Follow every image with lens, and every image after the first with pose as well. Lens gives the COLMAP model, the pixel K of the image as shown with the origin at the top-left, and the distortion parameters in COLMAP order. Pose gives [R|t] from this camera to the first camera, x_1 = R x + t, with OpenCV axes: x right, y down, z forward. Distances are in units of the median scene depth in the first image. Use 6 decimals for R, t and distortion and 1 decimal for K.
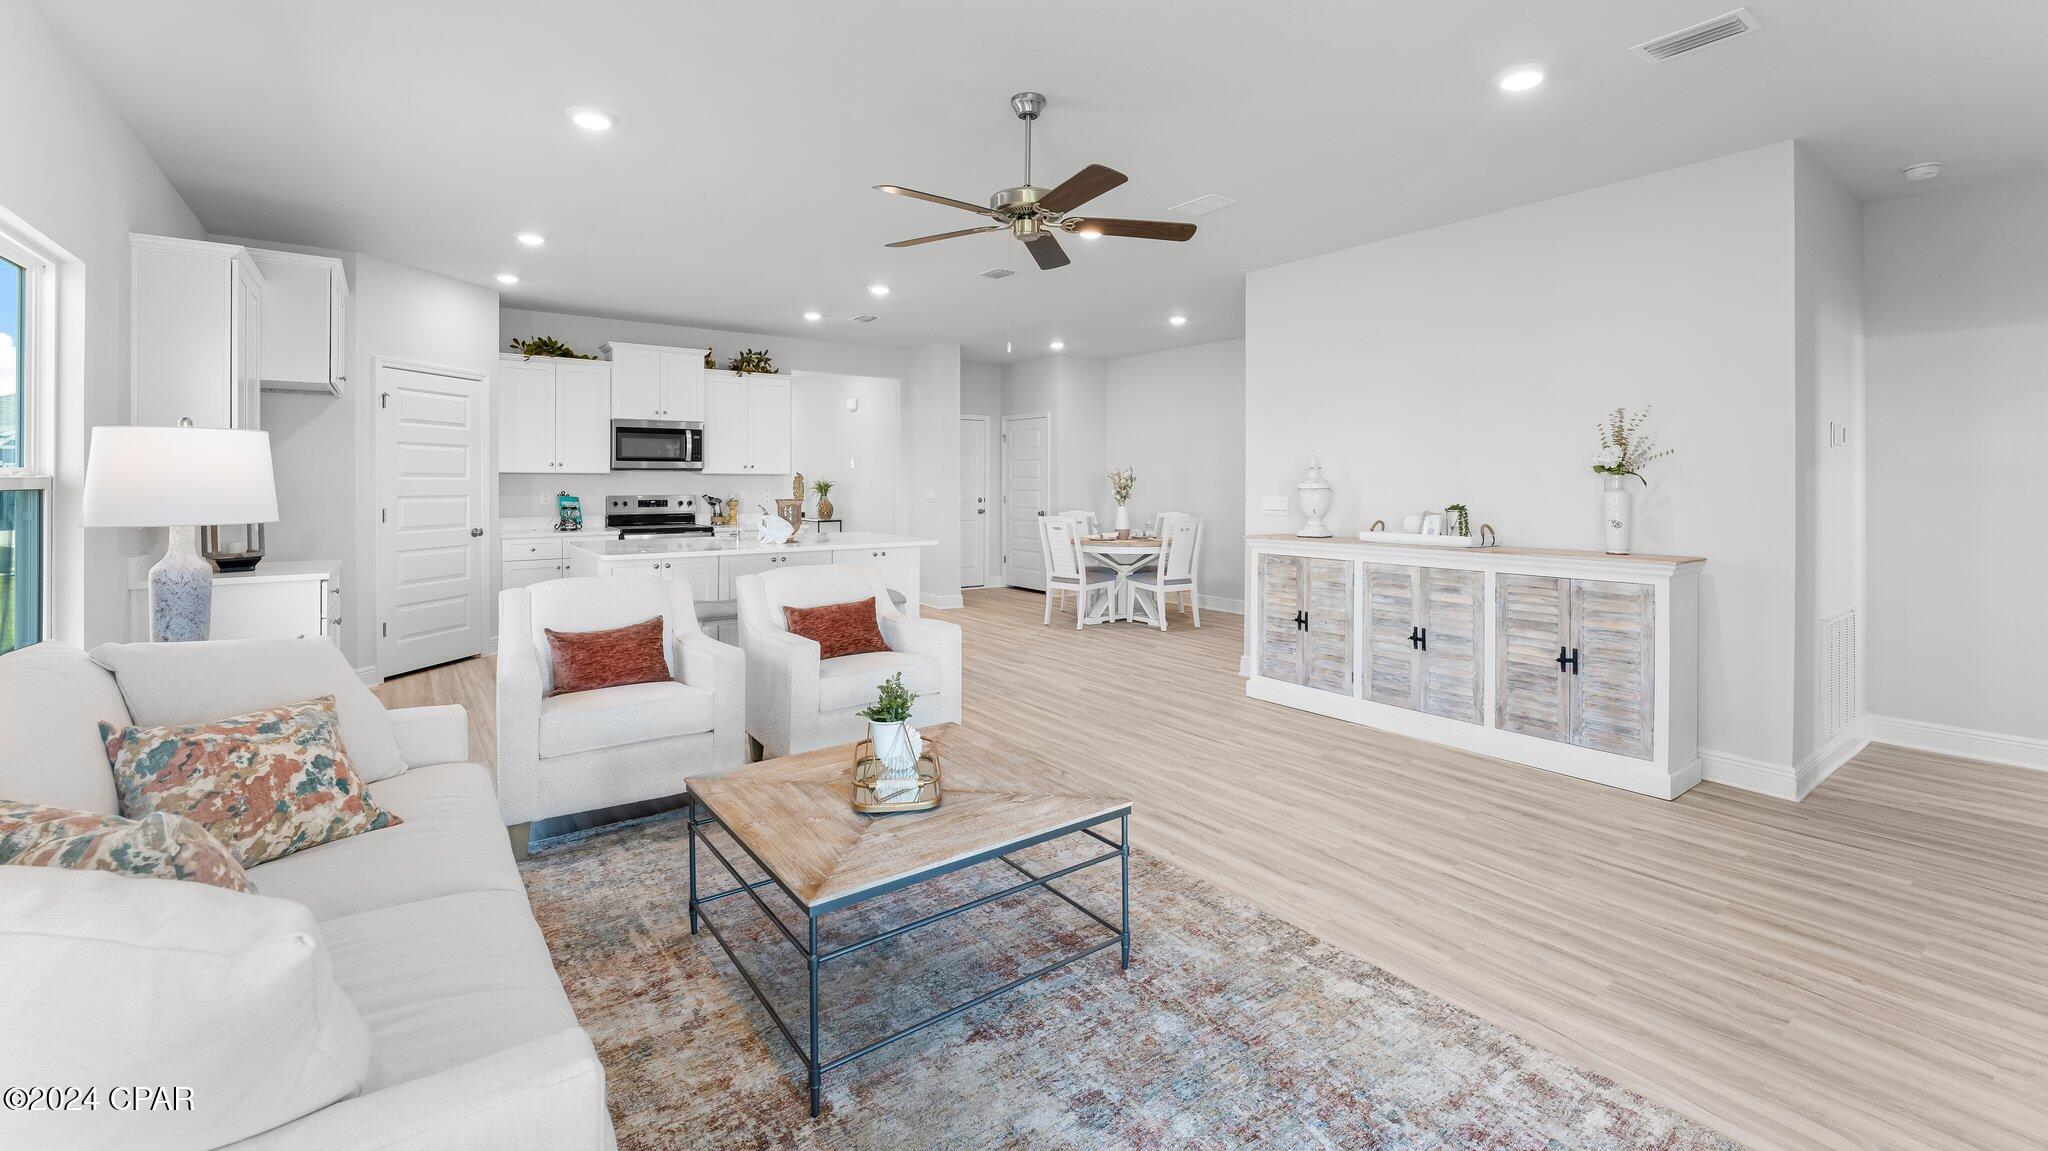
lens RADIAL K [[831.3, 0, 1025.3], [0, 831.3, 480.2], [0, 0, 1]] dist [-0.012134, -0.000027]
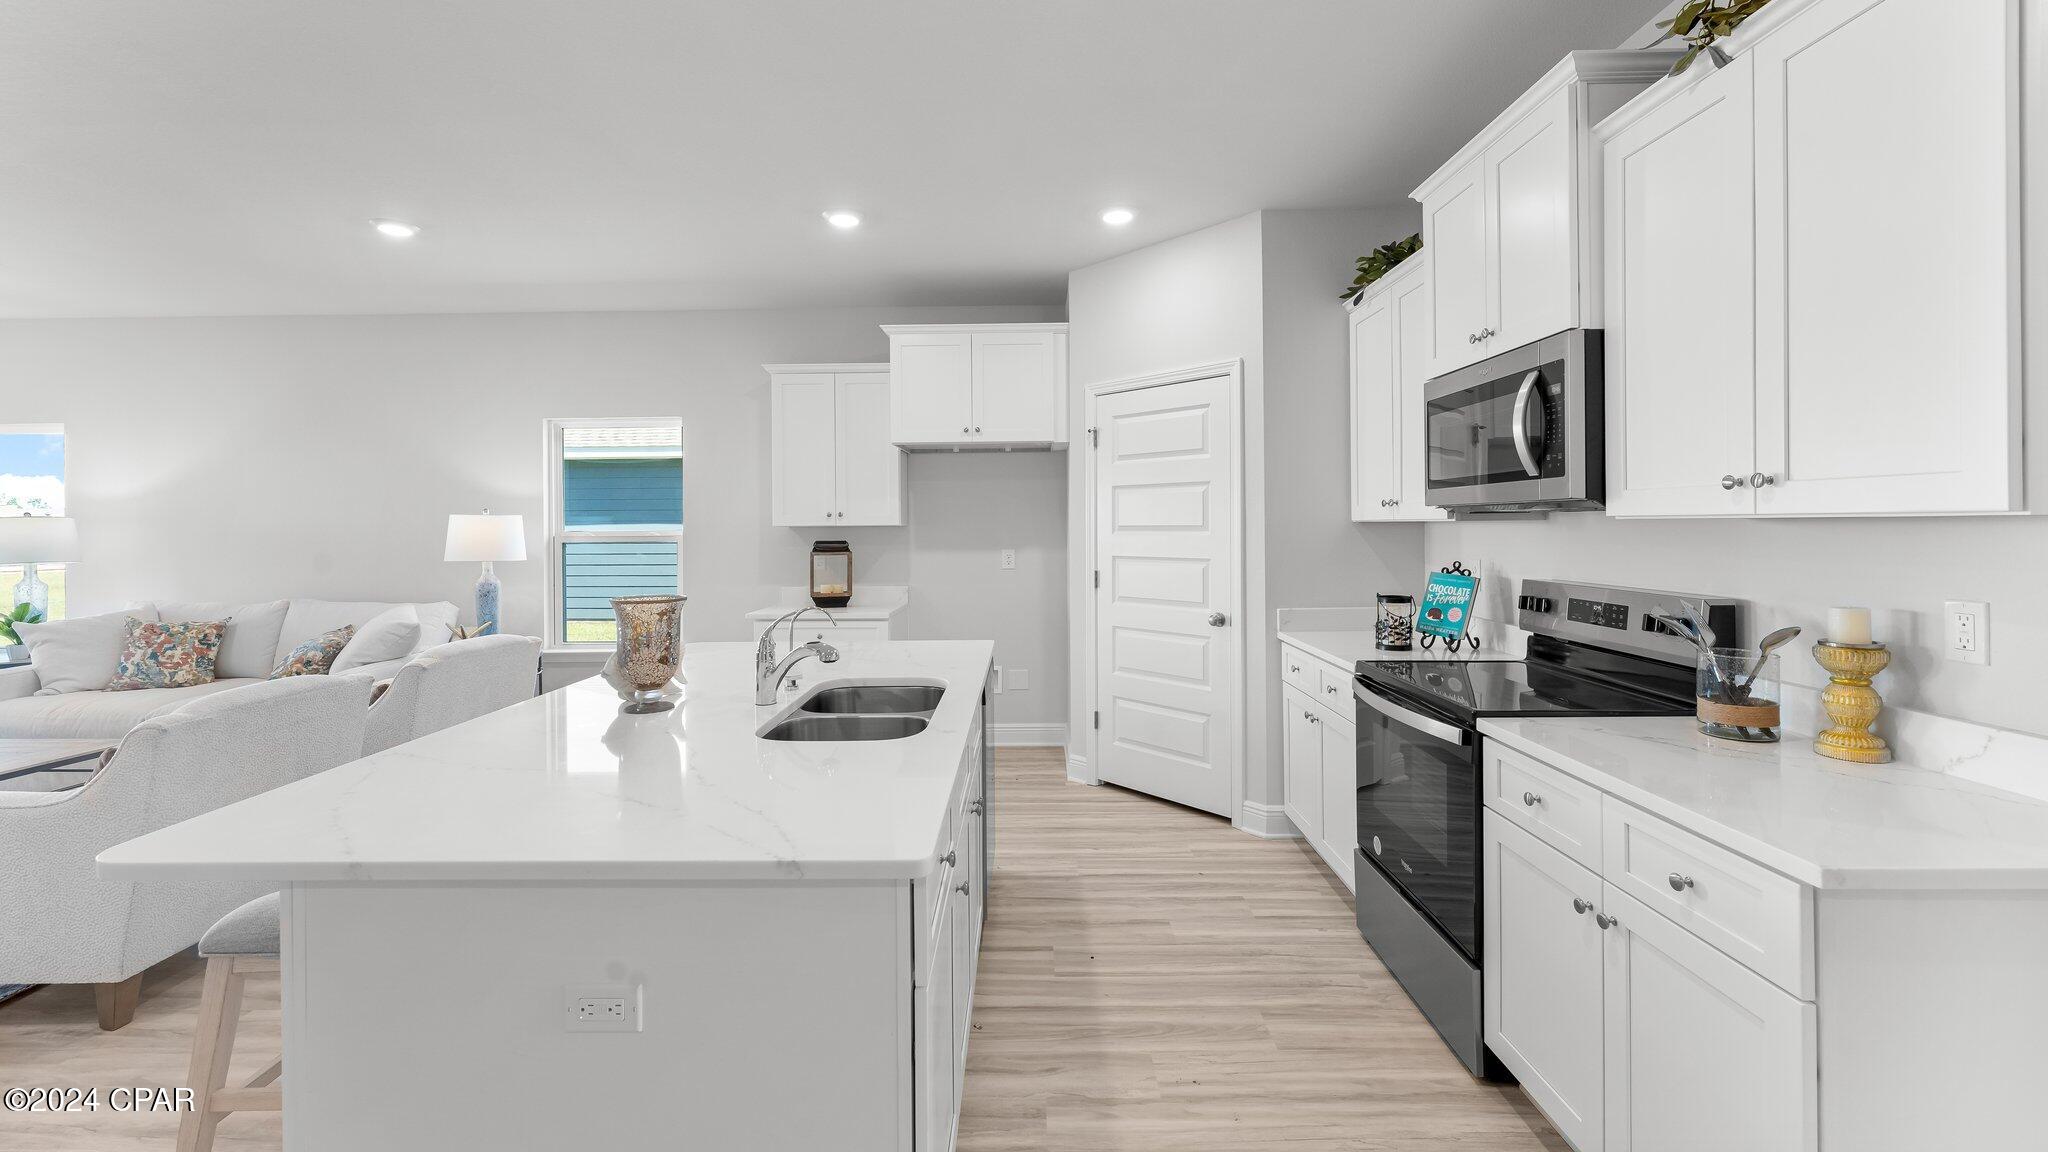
lens RADIAL K [[825.9, 0, 1019.4], [0, 825.9, 528.7], [0, 0, 1]] dist [-0.000095, 0.000021]
pose [[-0.617586, 0.005650, -0.786483, -0.069015], [0.006103, 0.999979, 0.002391, -0.006785], [0.786480, -0.003323, -0.617607, 1.080483]]
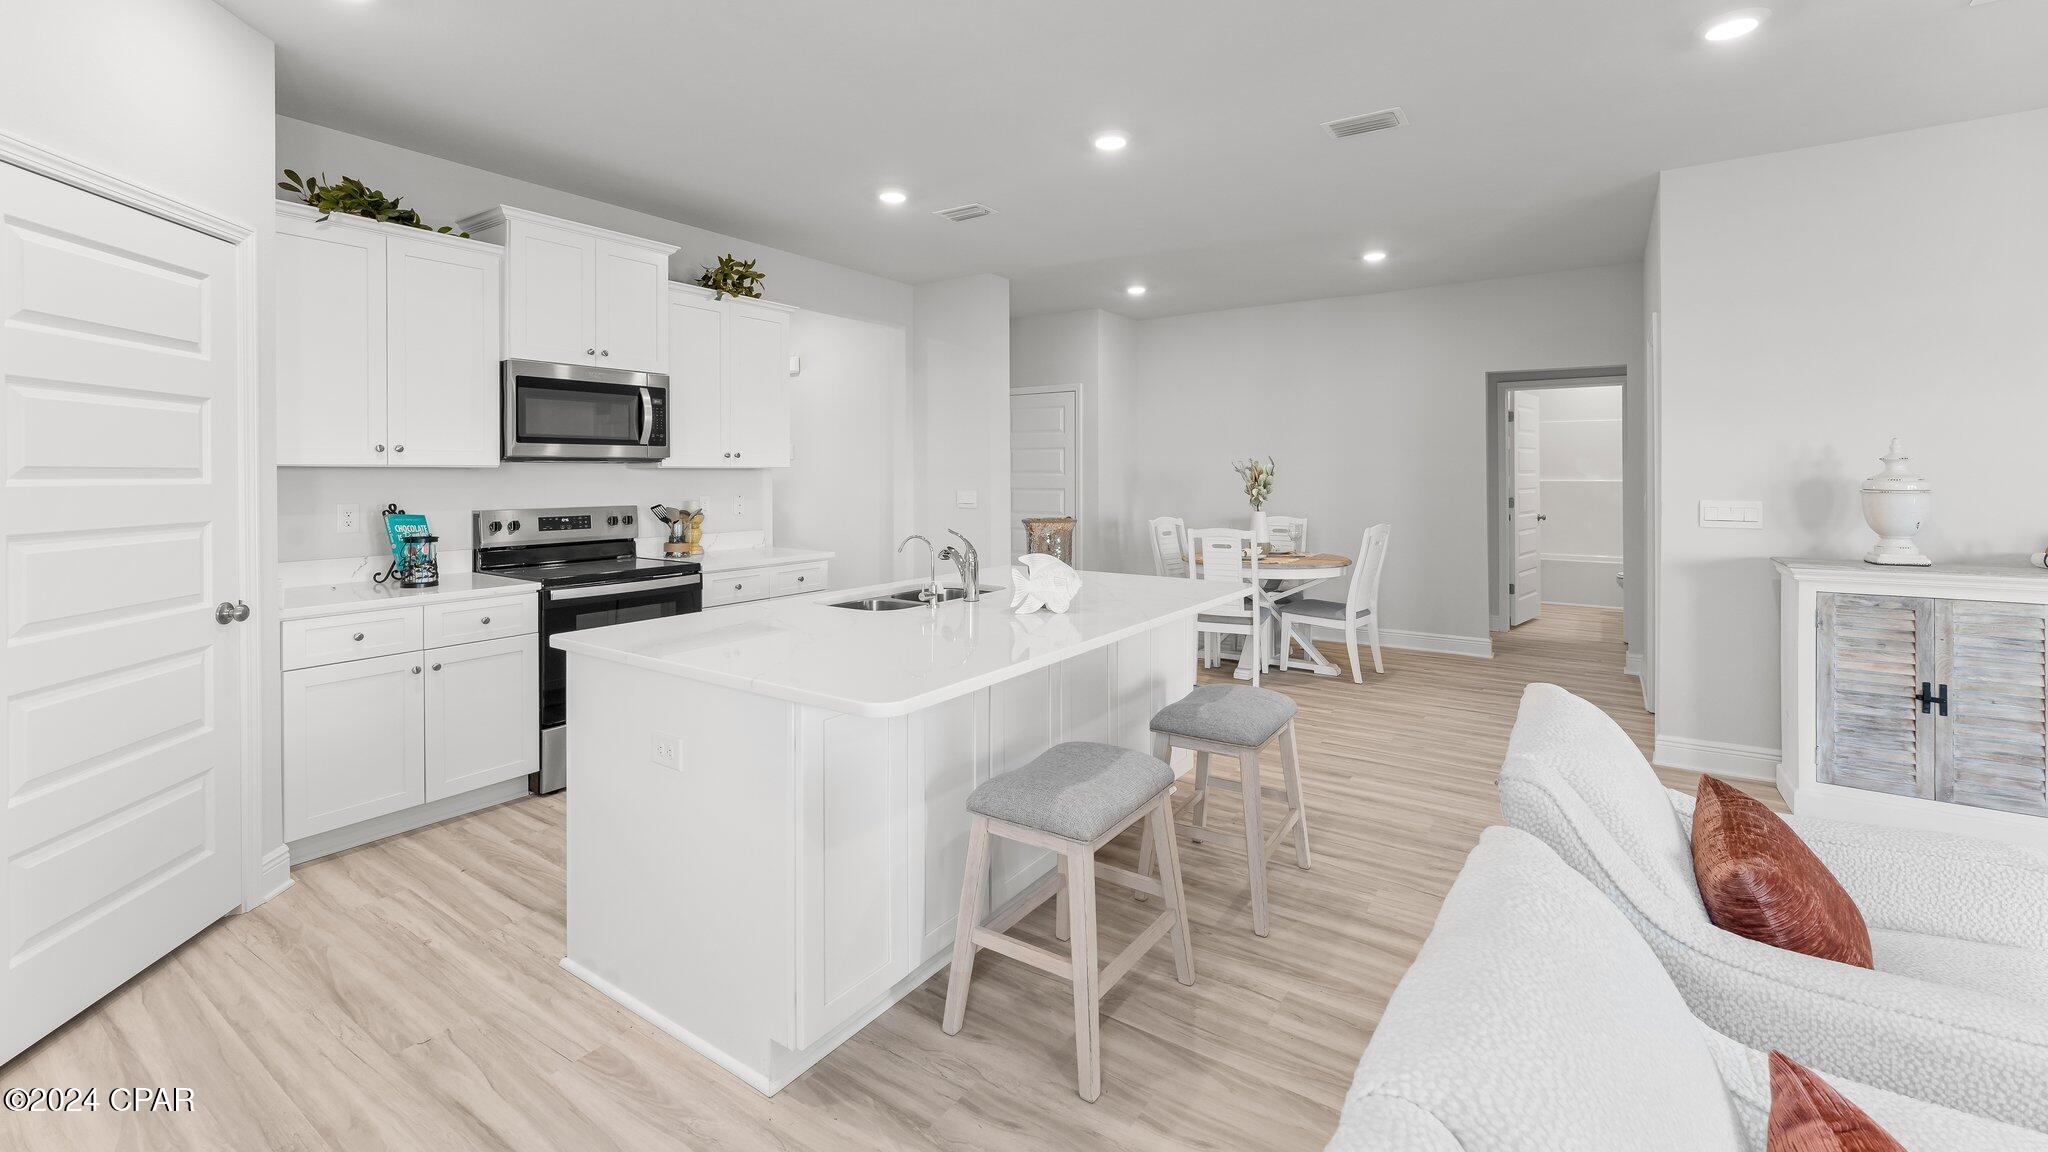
lens RADIAL K [[844.6, 0, 1017.7], [0, 844.6, 475.0], [0, 0, 1]] dist [0.000119, 0.000003]
pose [[0.949031, -0.003574, 0.315161, -0.363359], [0.002737, 0.999991, 0.003097, -0.004137], [-0.315170, -0.002077, 0.949033, 0.410947]]
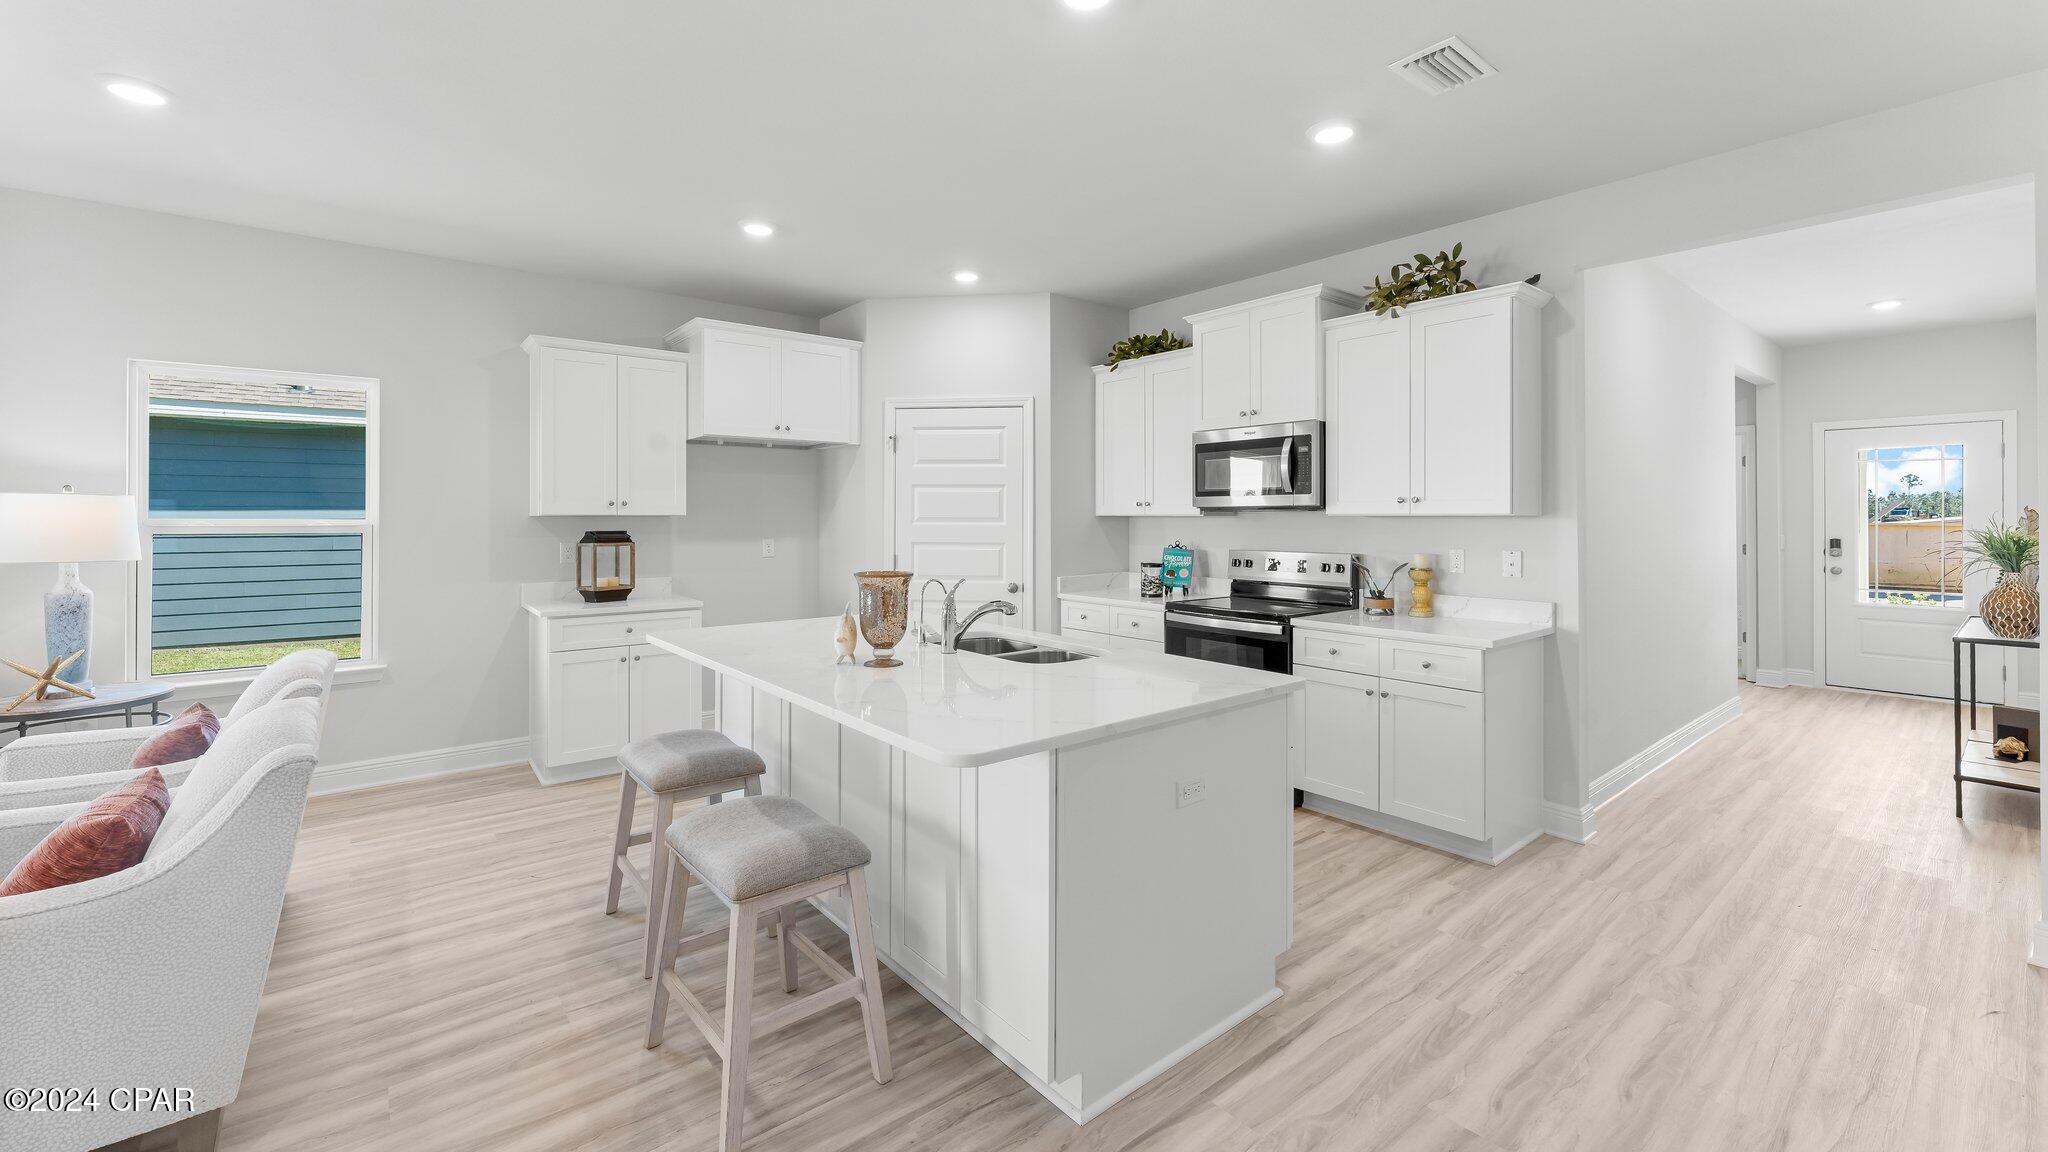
lens RADIAL K [[825.1, 0, 1016.4], [0, 825.1, 514.3], [0, 0, 1]] dist [0.000470, 0.000045]
pose [[0.036671, -0.005435, -0.999313, 0.147056], [-0.000770, 0.999985, -0.005466, -0.005771], [0.999327, 0.000970, 0.036667, 0.829788]]
